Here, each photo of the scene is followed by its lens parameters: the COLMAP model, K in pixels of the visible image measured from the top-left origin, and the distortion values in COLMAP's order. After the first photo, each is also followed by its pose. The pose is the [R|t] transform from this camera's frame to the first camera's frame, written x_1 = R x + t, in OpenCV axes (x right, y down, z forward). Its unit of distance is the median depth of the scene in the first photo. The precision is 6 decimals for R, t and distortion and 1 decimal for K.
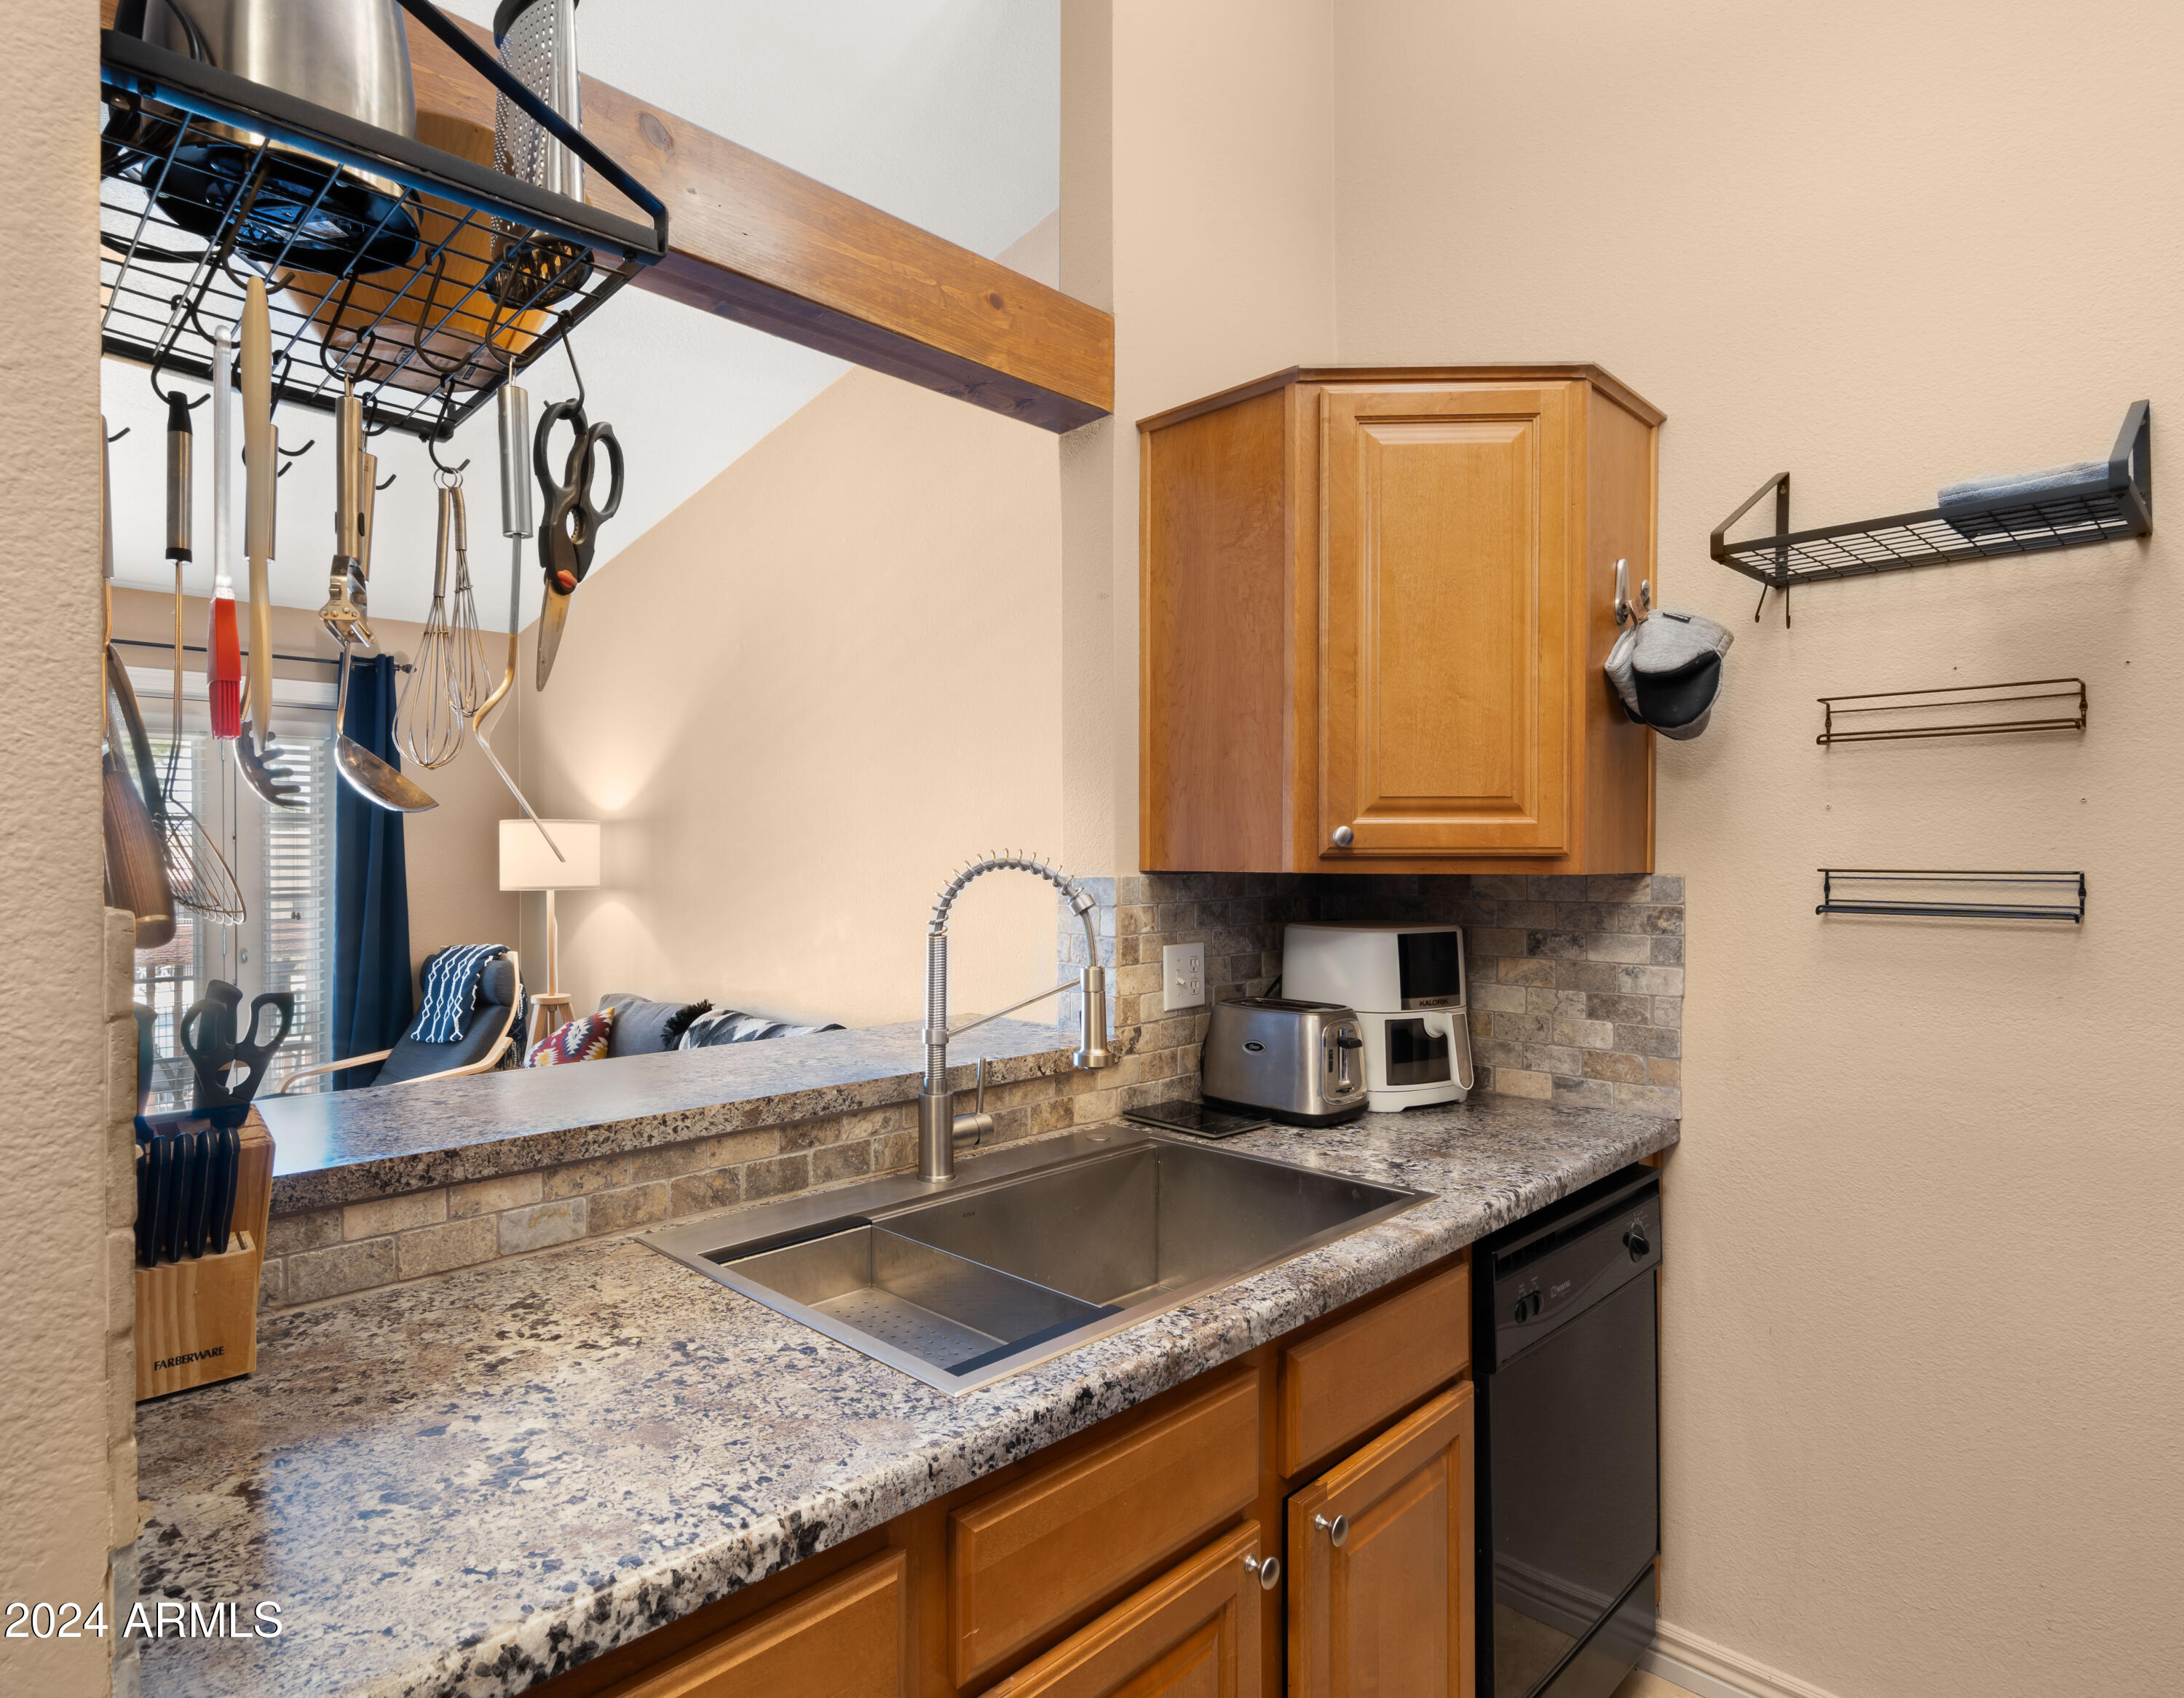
lens RADIAL K [[1102.8, 0, 1081.8], [0, 1102.8, 866.7], [0, 0, 1]] dist [-0.003828, 0.000224]
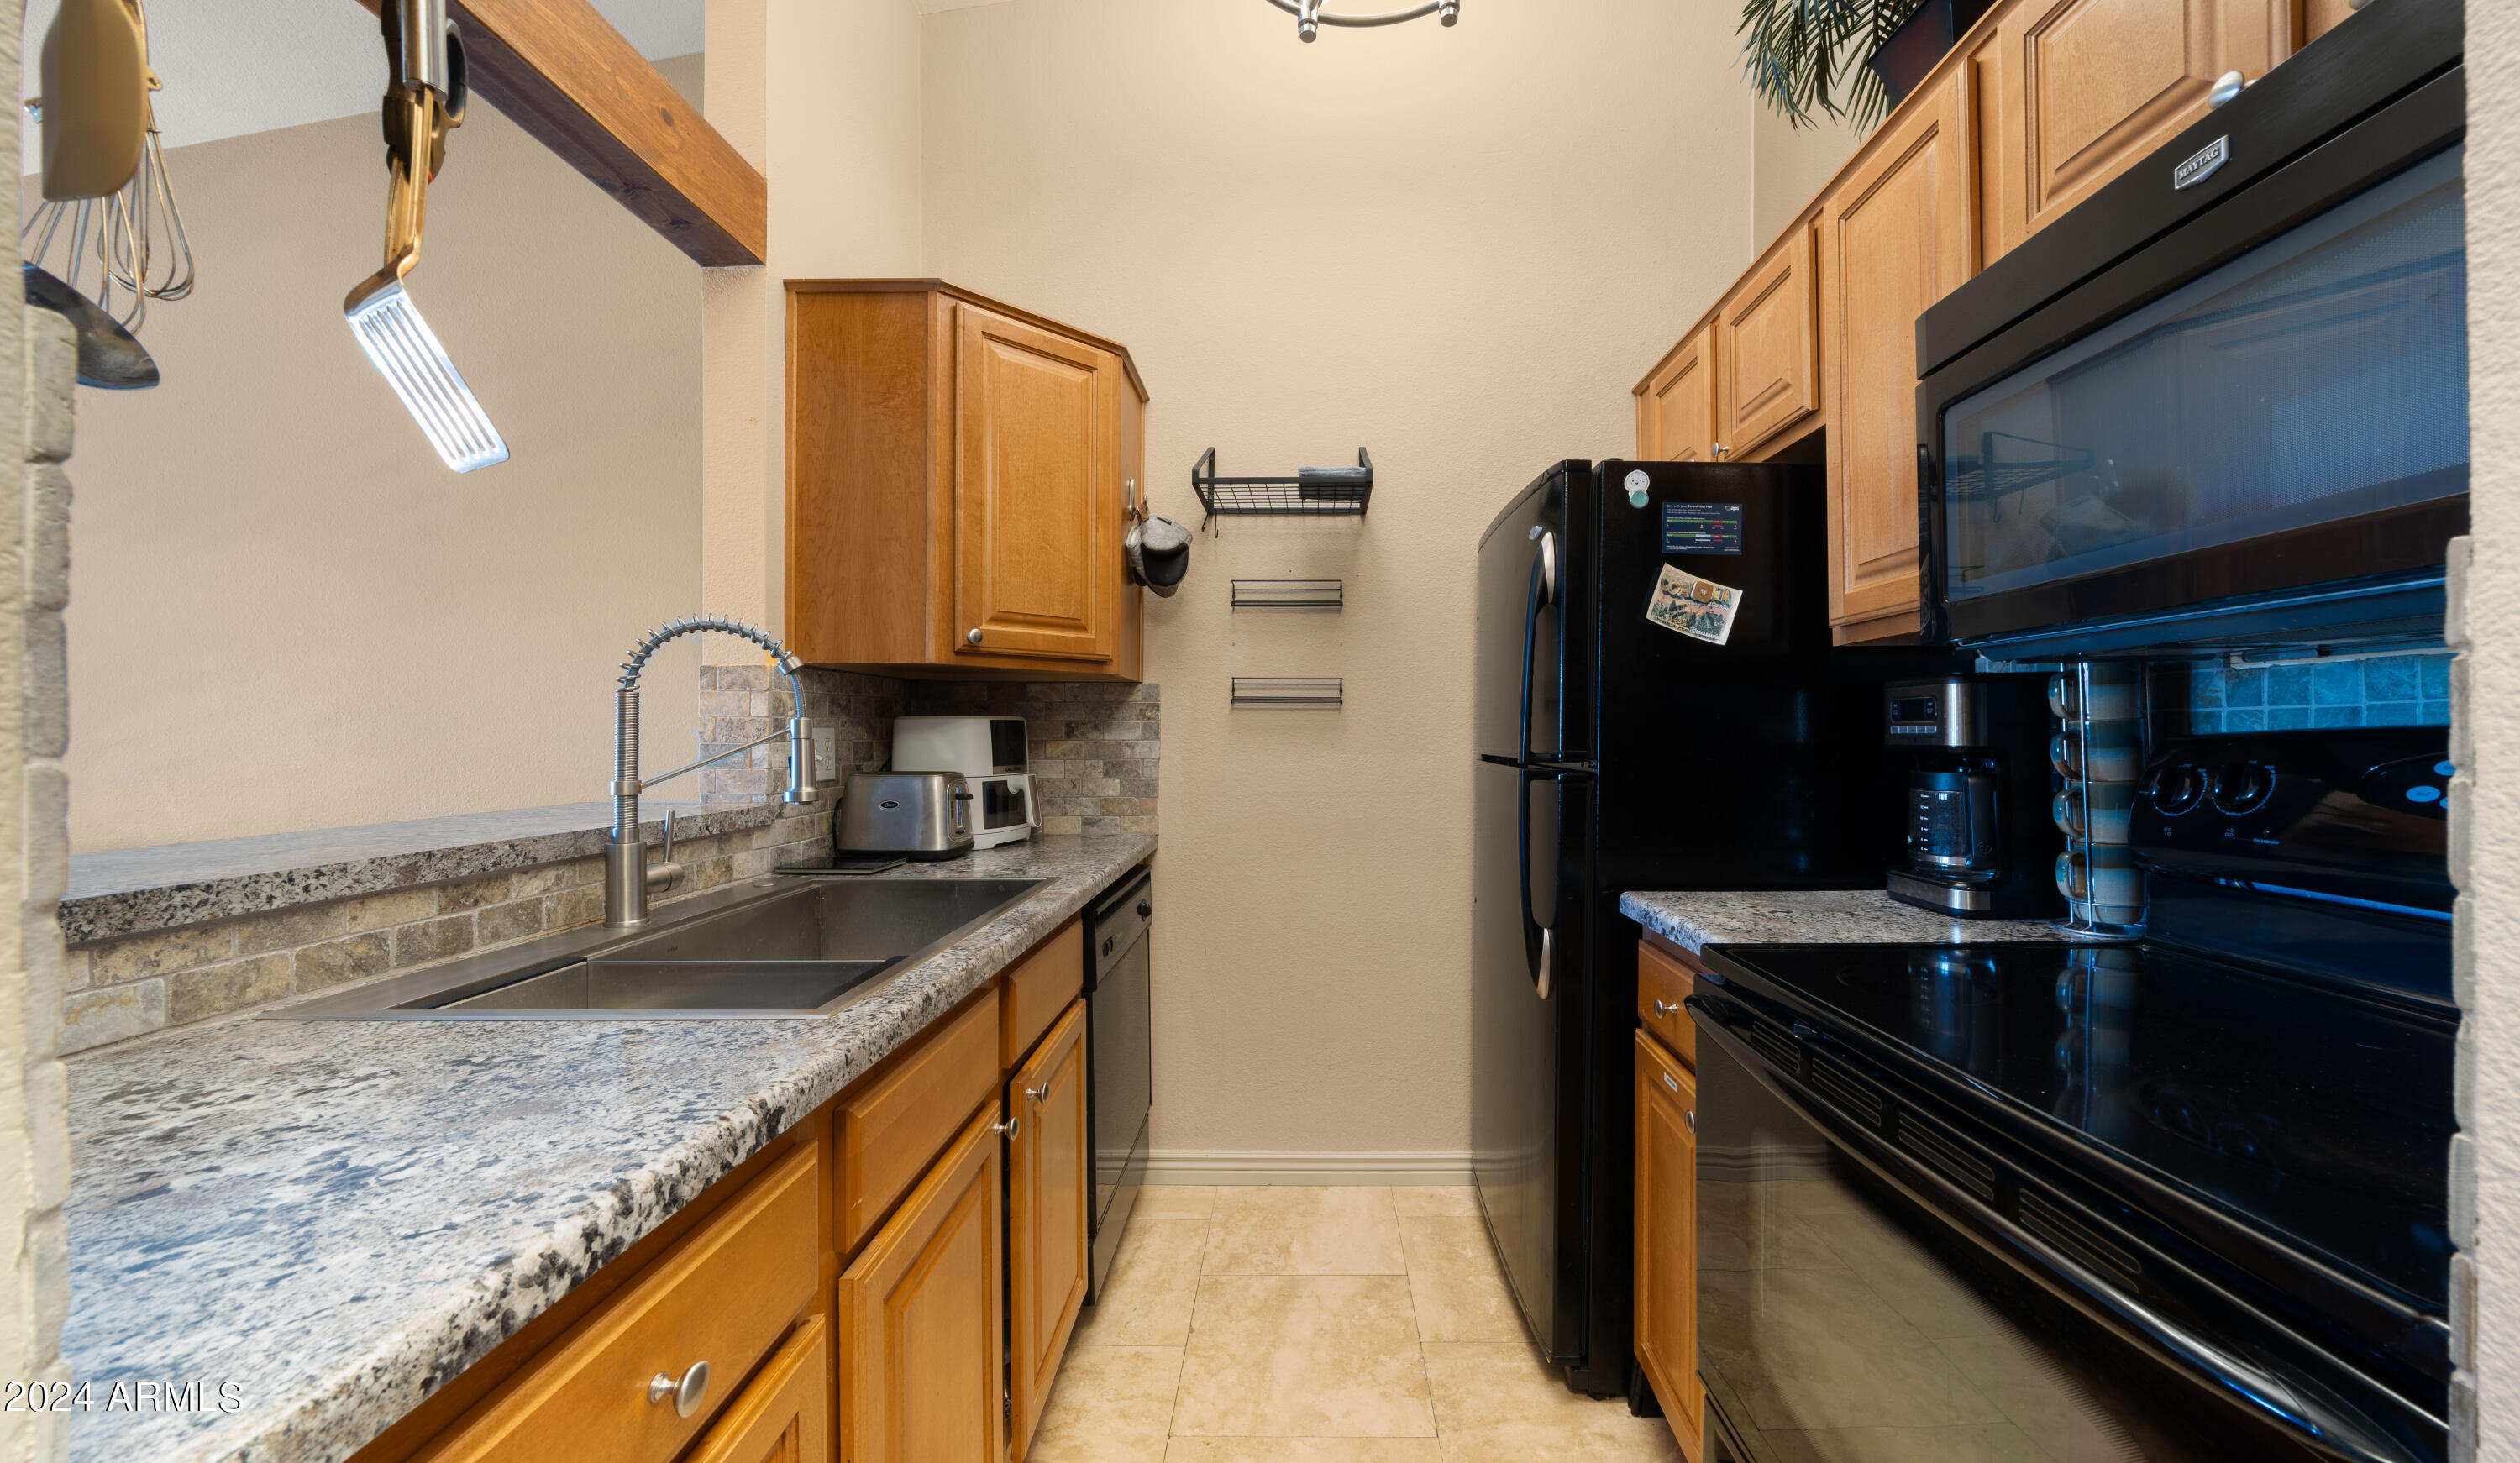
lens RADIAL K [[812.1, 0, 1259.5], [0, 812.1, 731.1], [0, 0, 1]] dist [-0.006258, -0.000137]
pose [[0.733918, -0.007404, 0.679197, -0.214110], [0.009144, 0.999958, 0.001020, 0.105060], [-0.679176, 0.005462, 0.733955, 0.028781]]
